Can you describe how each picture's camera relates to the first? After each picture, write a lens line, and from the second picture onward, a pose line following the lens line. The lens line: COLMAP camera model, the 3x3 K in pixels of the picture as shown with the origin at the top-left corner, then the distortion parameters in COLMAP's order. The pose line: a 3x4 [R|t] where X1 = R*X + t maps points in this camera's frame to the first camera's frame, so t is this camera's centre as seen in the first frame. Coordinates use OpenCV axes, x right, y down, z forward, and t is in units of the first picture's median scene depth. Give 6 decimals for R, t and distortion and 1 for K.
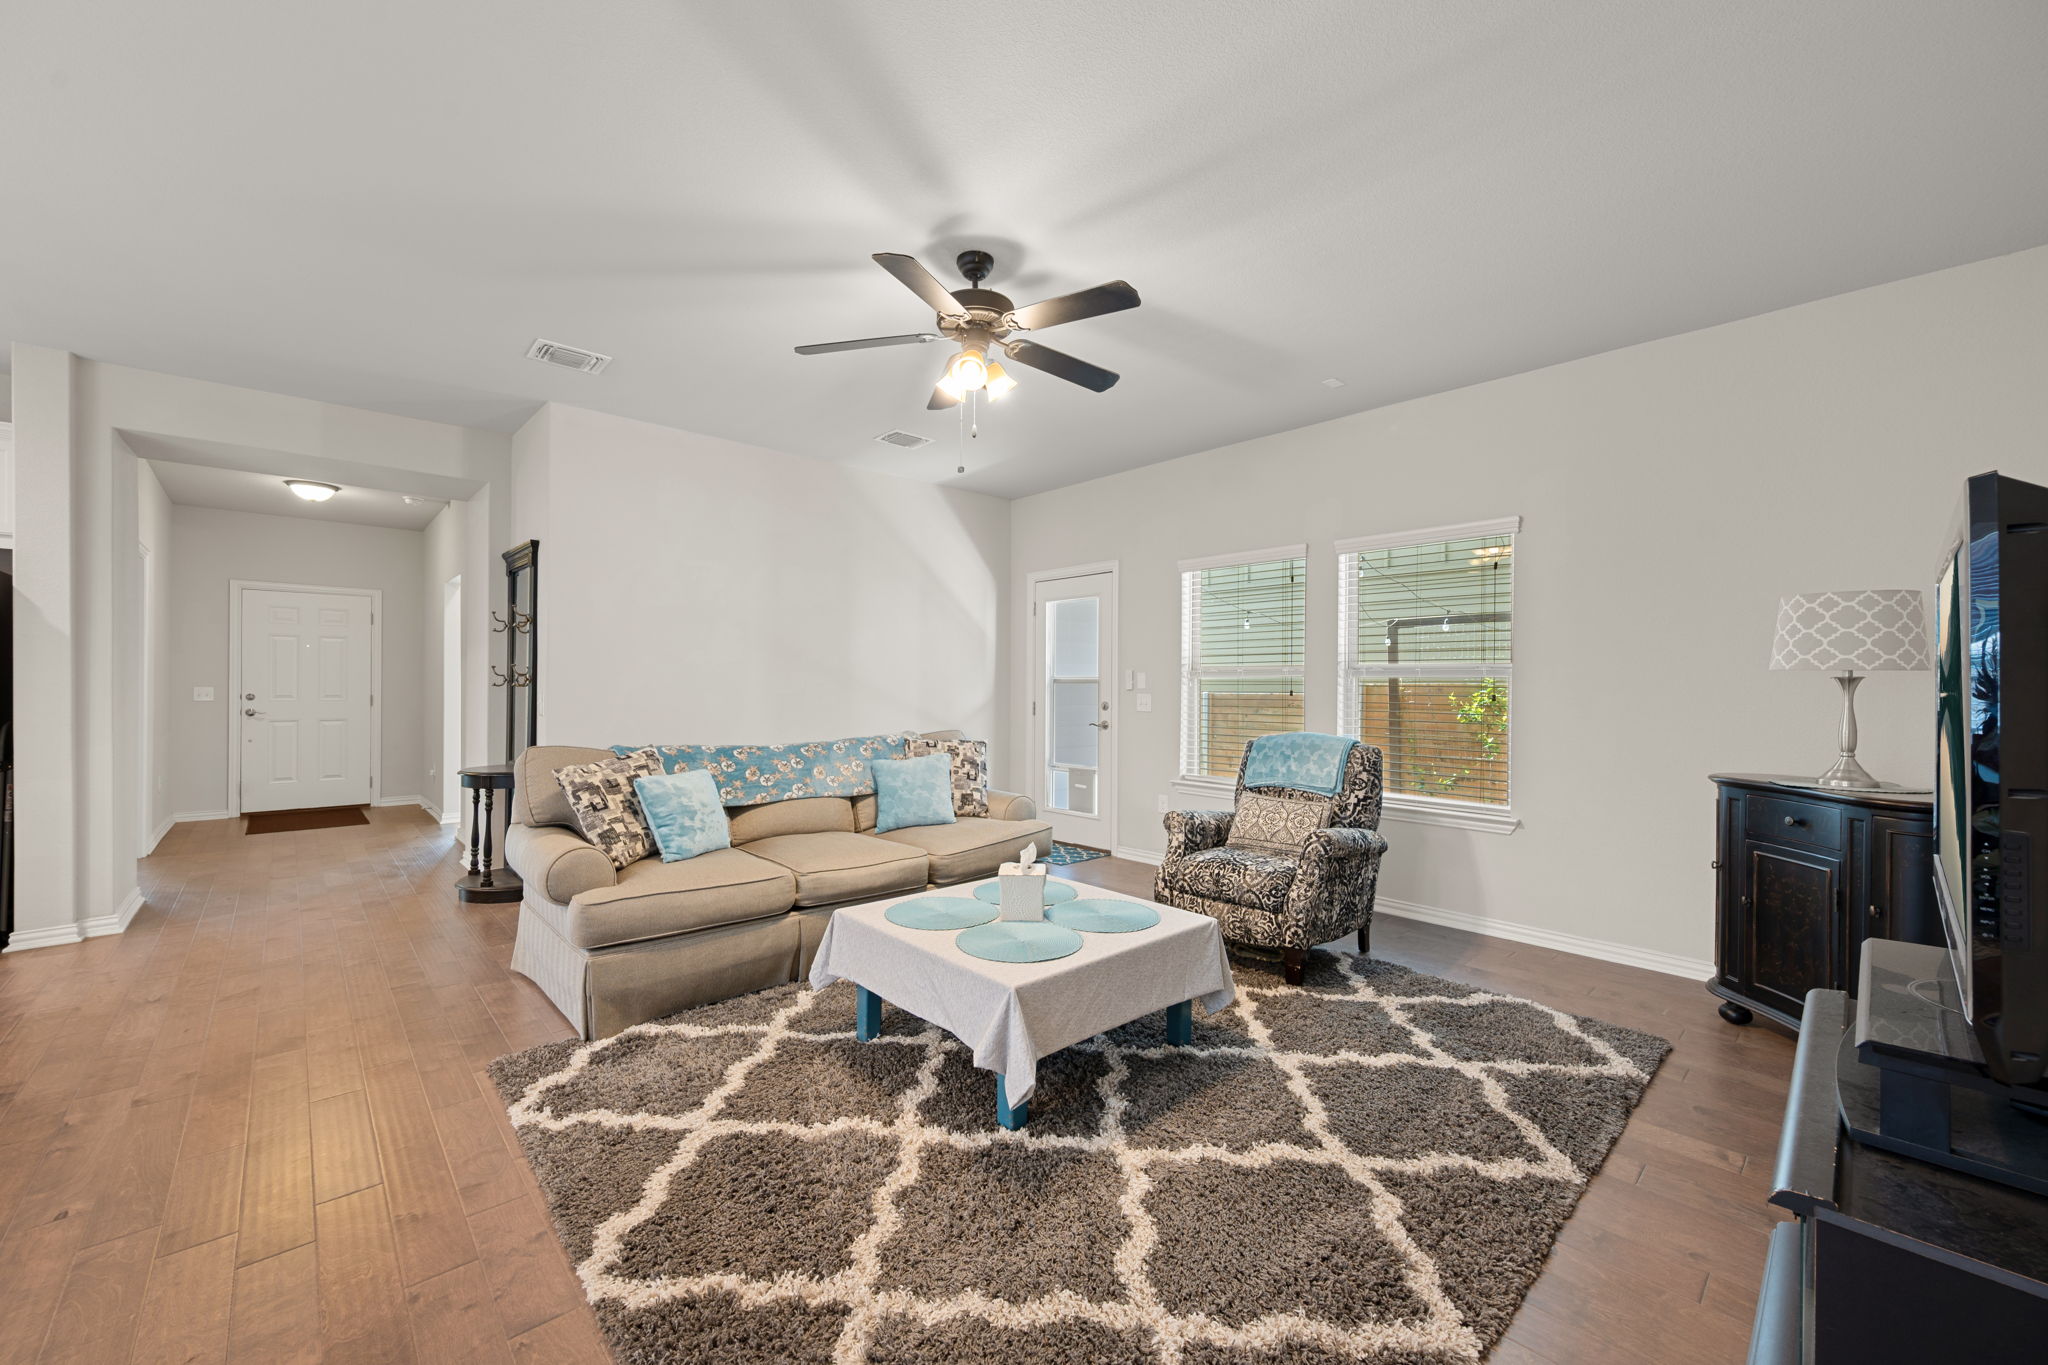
lens RADIAL K [[797.4, 0, 1022.2], [0, 797.4, 686.8], [0, 0, 1]] dist [-0.001339, 0.000125]
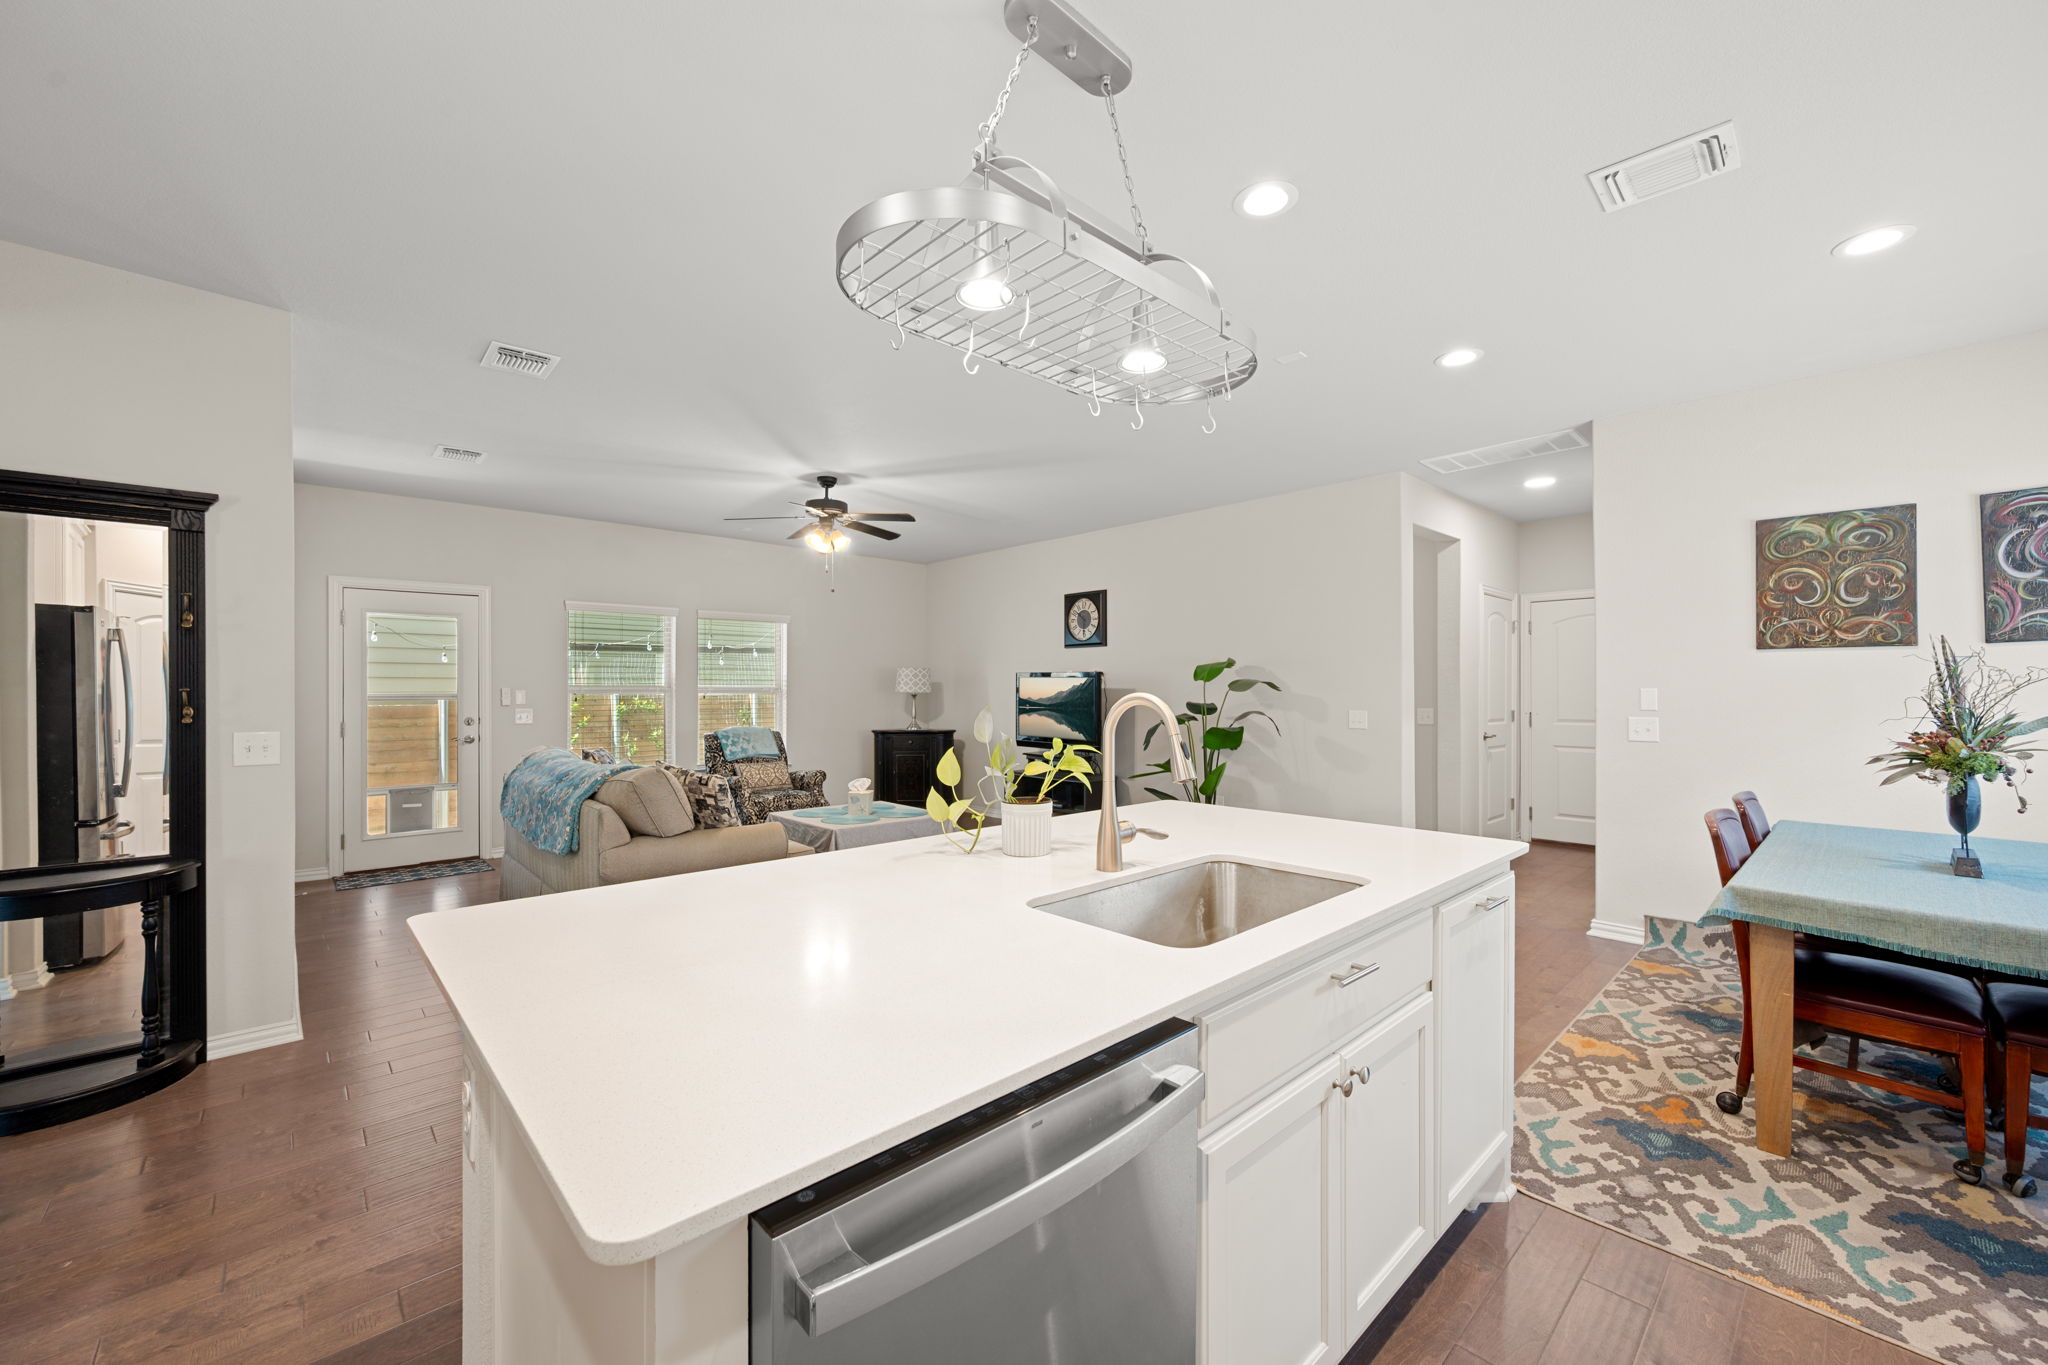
lens RADIAL K [[797.4, 0, 1022.2], [0, 797.4, 686.8], [0, 0, 1]] dist [-0.001339, 0.000125]
pose [[-0.001256, -0.002934, 0.999995, -2.072004], [0.002575, 0.999992, 0.002937, -0.050110], [-0.999996, 0.002579, -0.001248, 0.575712]]
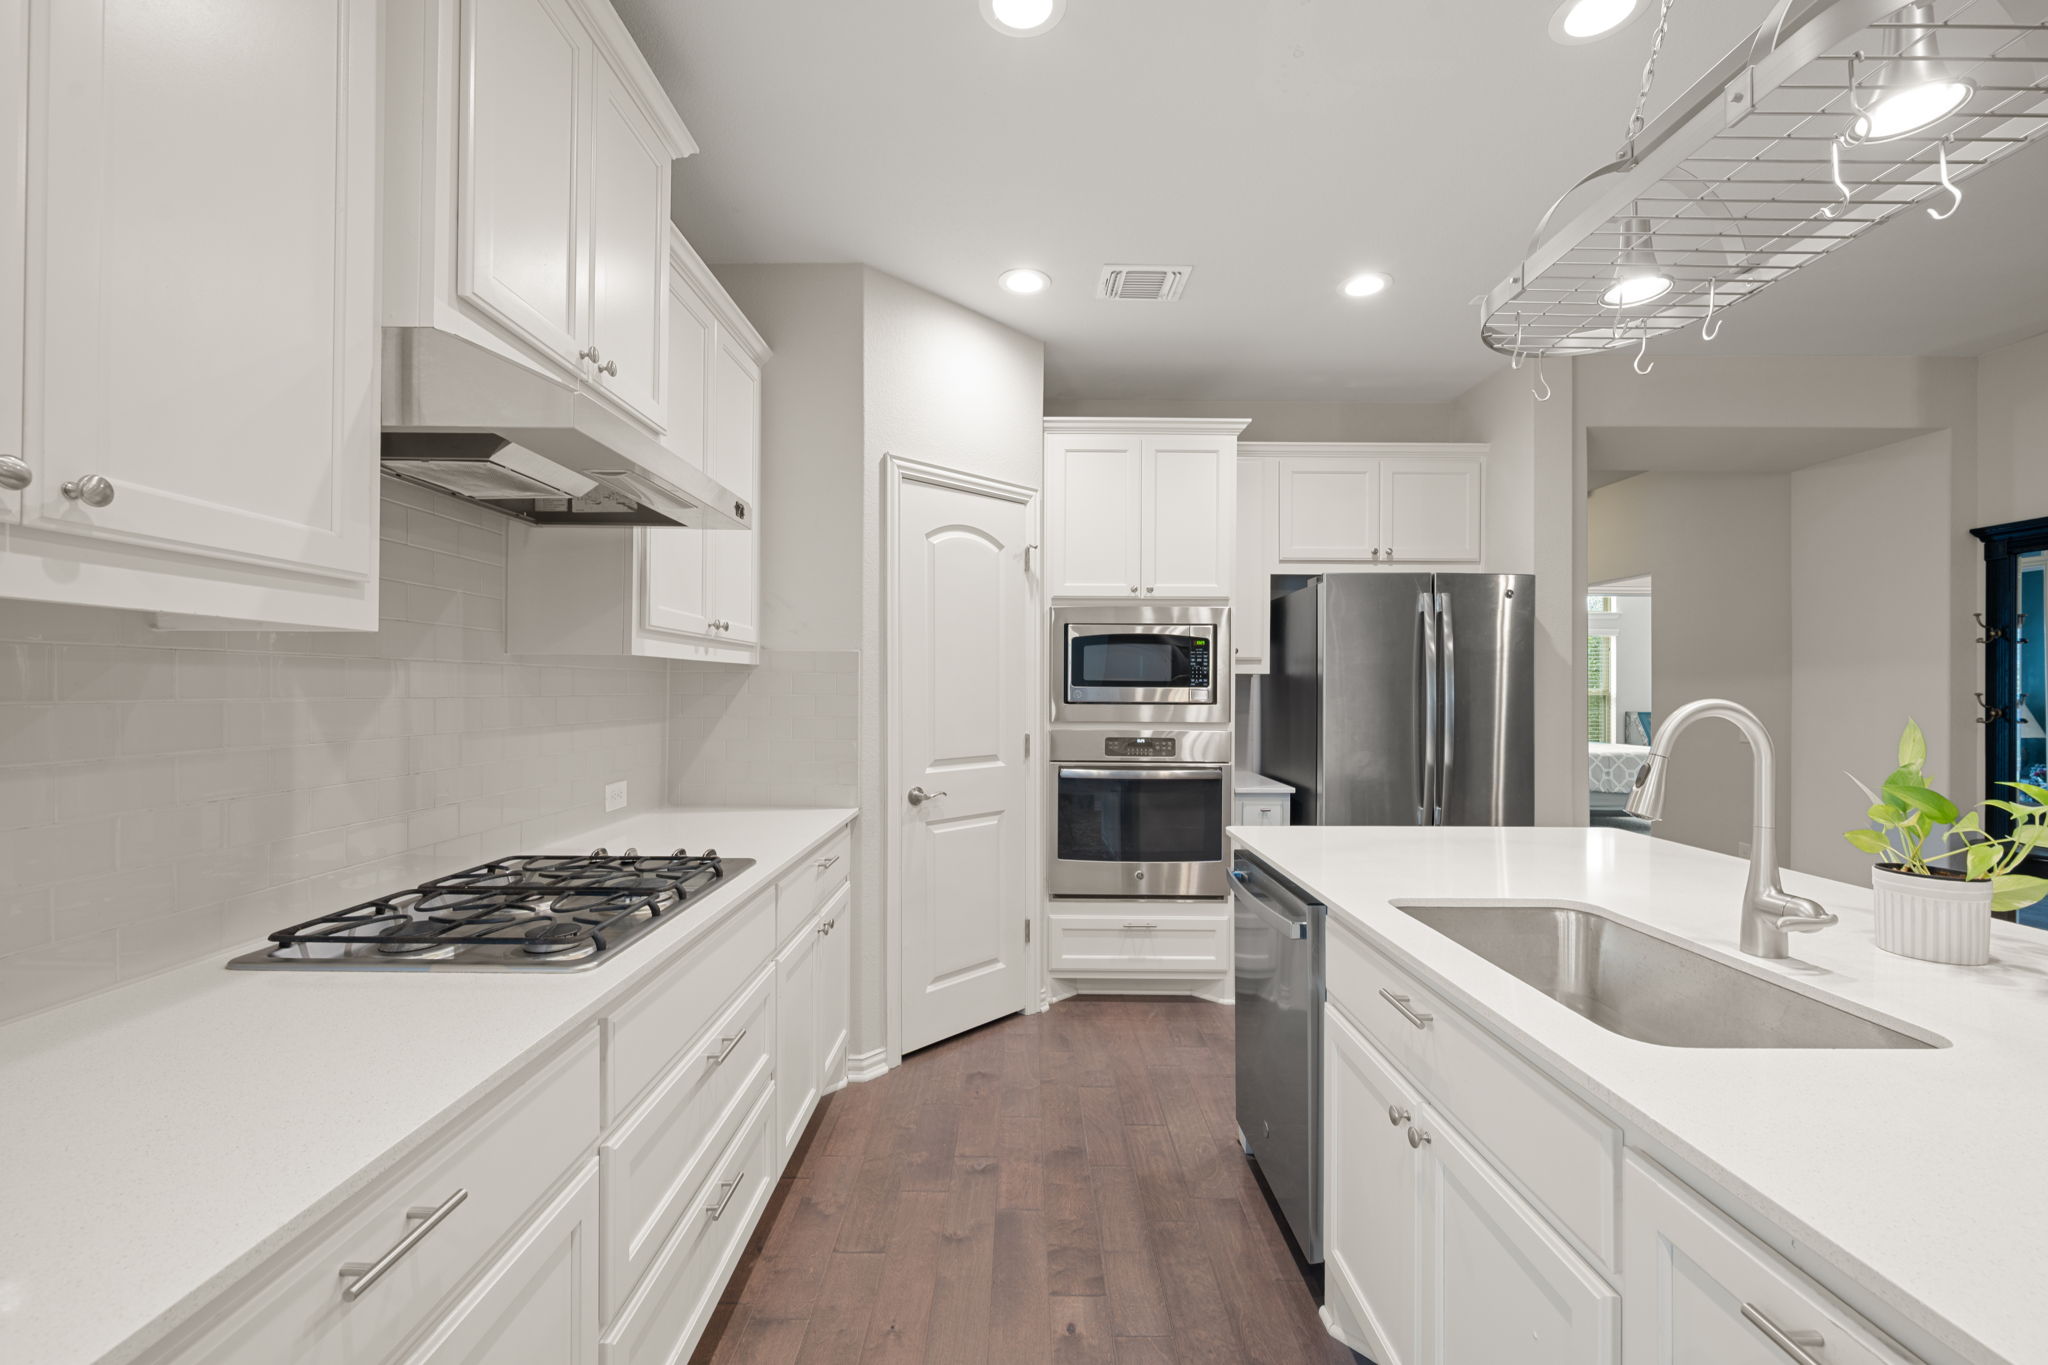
lens RADIAL K [[835.2, 0, 1021.7], [0, 835.2, 686.0], [0, 0, 1]] dist [-0.000261, 0.000025]
pose [[0.733499, -0.004369, -0.679676, -1.395544], [-0.001526, 0.999966, -0.008075, -0.046196], [0.679689, 0.006960, 0.733468, -0.147376]]
